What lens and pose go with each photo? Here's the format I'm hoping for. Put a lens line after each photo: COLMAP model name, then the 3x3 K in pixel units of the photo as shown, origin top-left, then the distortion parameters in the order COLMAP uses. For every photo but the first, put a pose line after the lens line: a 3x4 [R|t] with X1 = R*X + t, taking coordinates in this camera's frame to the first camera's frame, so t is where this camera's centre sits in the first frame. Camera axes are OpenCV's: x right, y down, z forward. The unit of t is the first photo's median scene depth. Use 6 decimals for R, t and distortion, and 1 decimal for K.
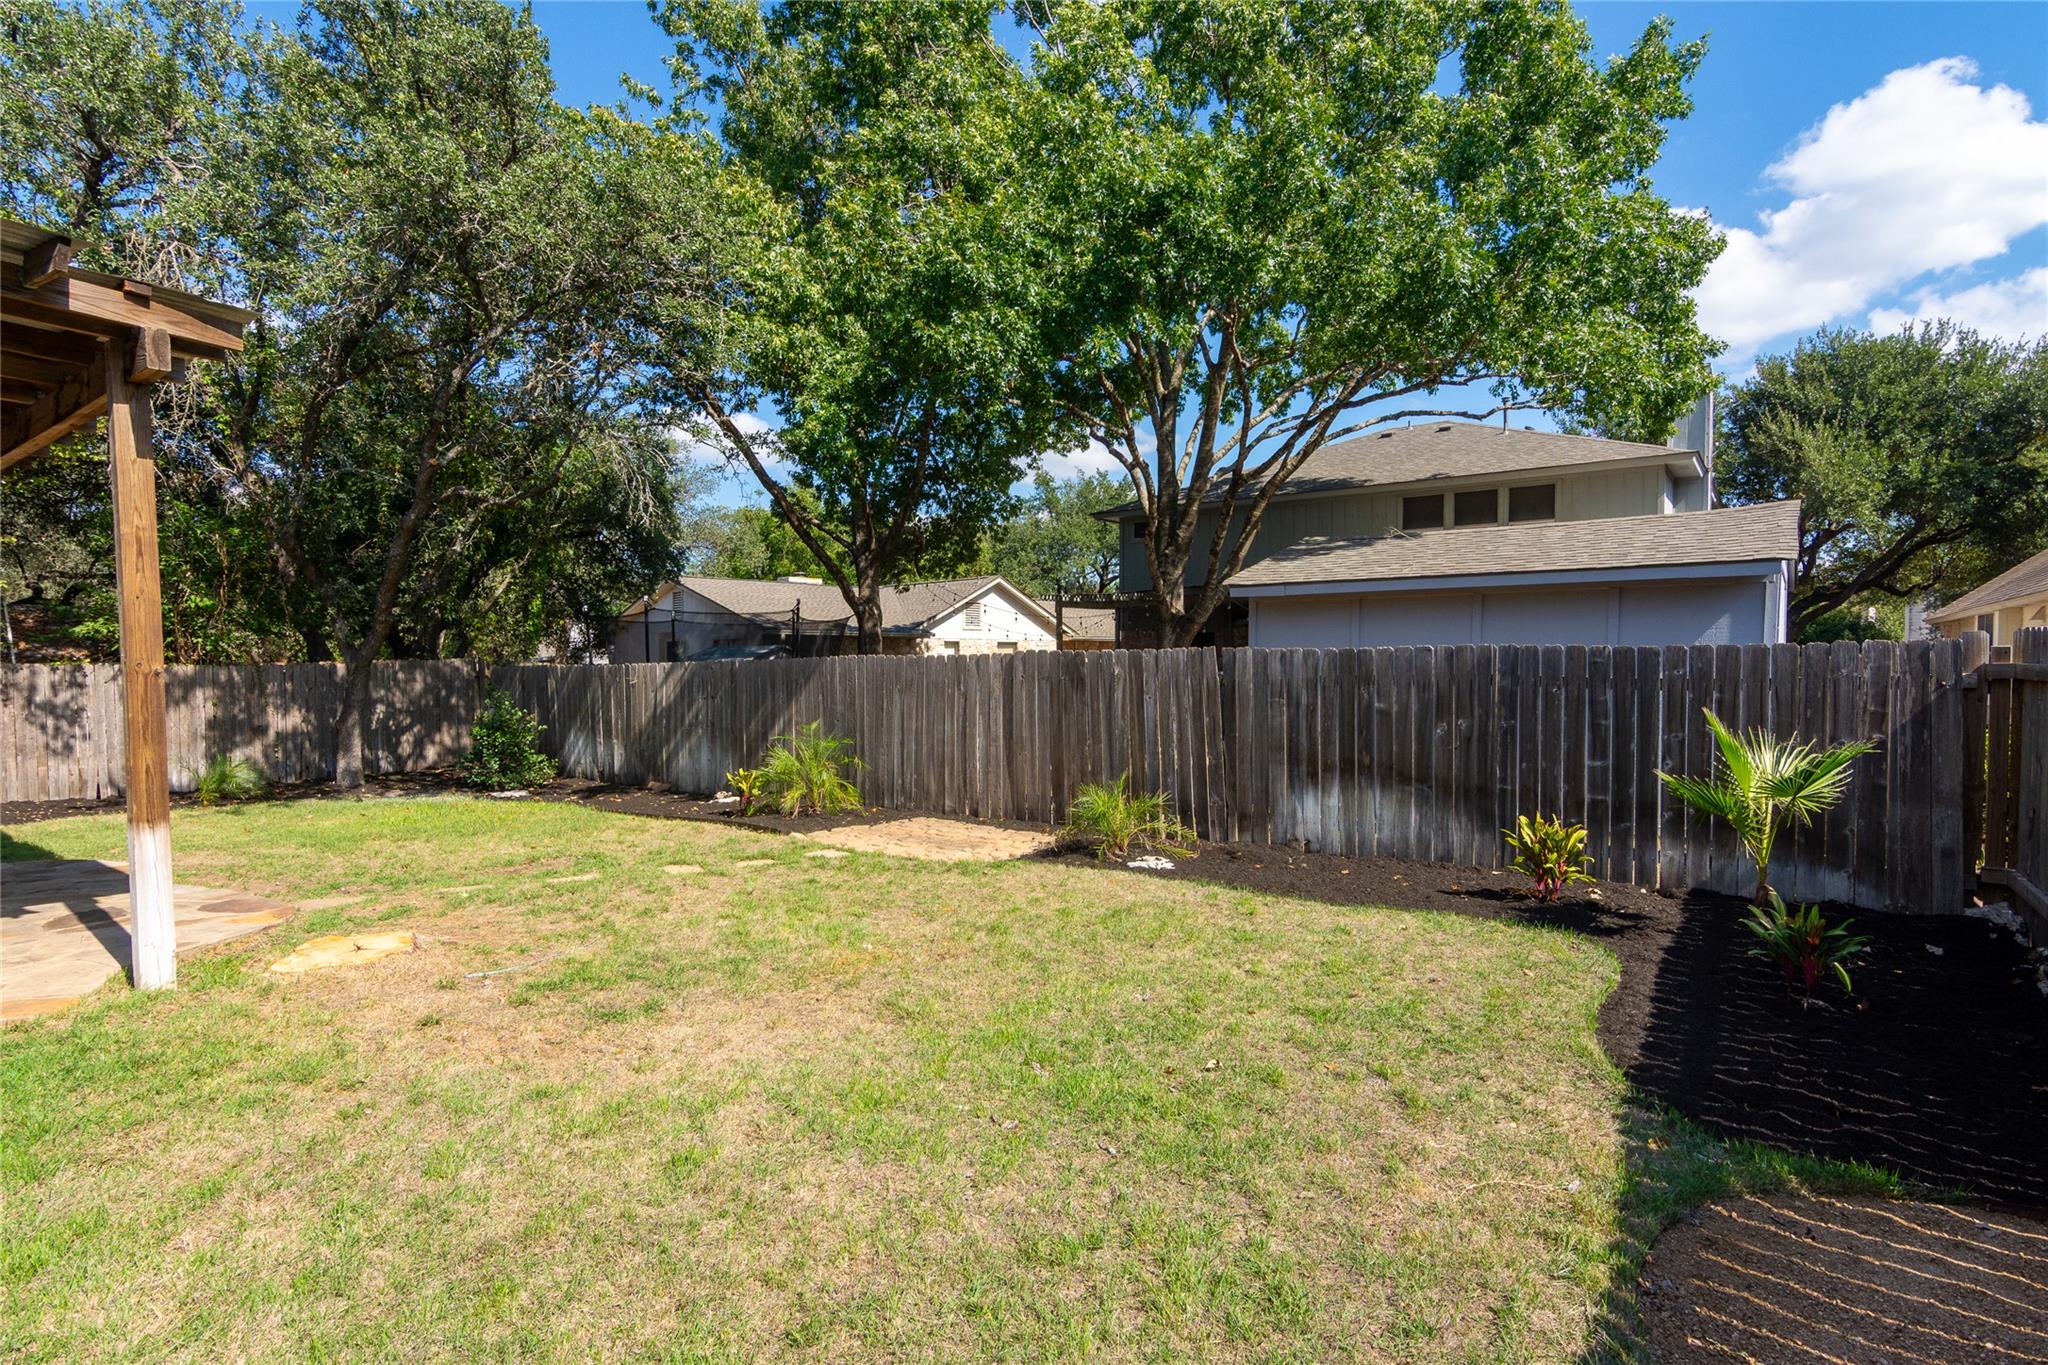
lens RADIAL K [[1017.0, 0, 1022.5], [0, 1017.0, 690.9], [0, 0, 1]] dist [-0.001037, 0.001525]
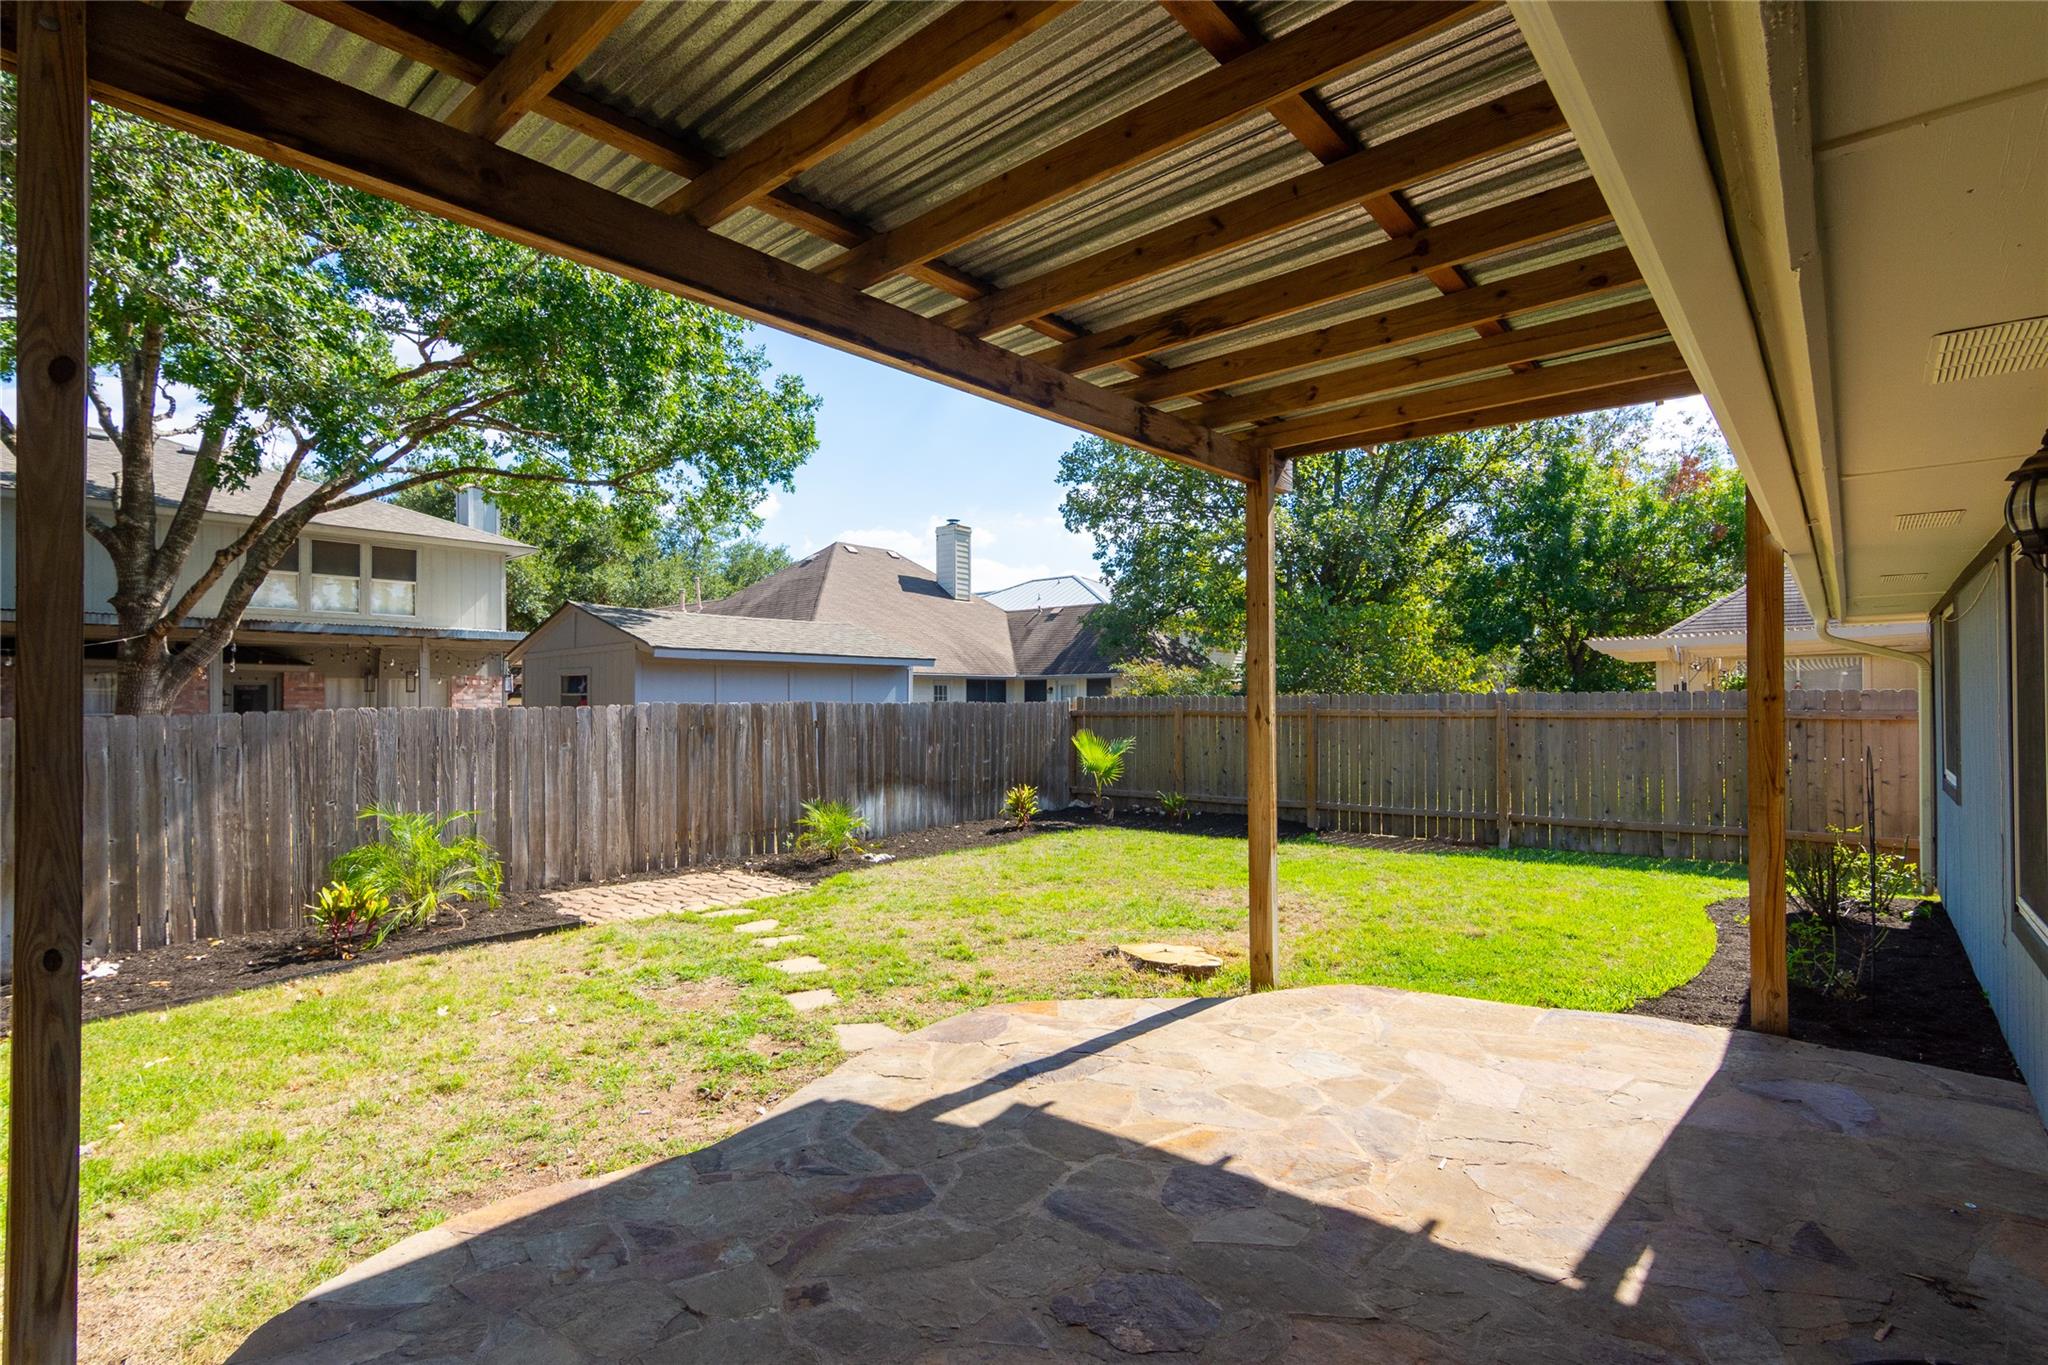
lens RADIAL K [[985.7, 0, 1024.9], [0, 985.7, 693.2], [0, 0, 1]] dist [0.001905, 0.001223]
pose [[0.058667, 0.012100, 0.998204, -1.069726], [0.036701, 0.999224, -0.014269, -0.024638], [-0.997603, 0.037472, 0.058177, 0.628993]]
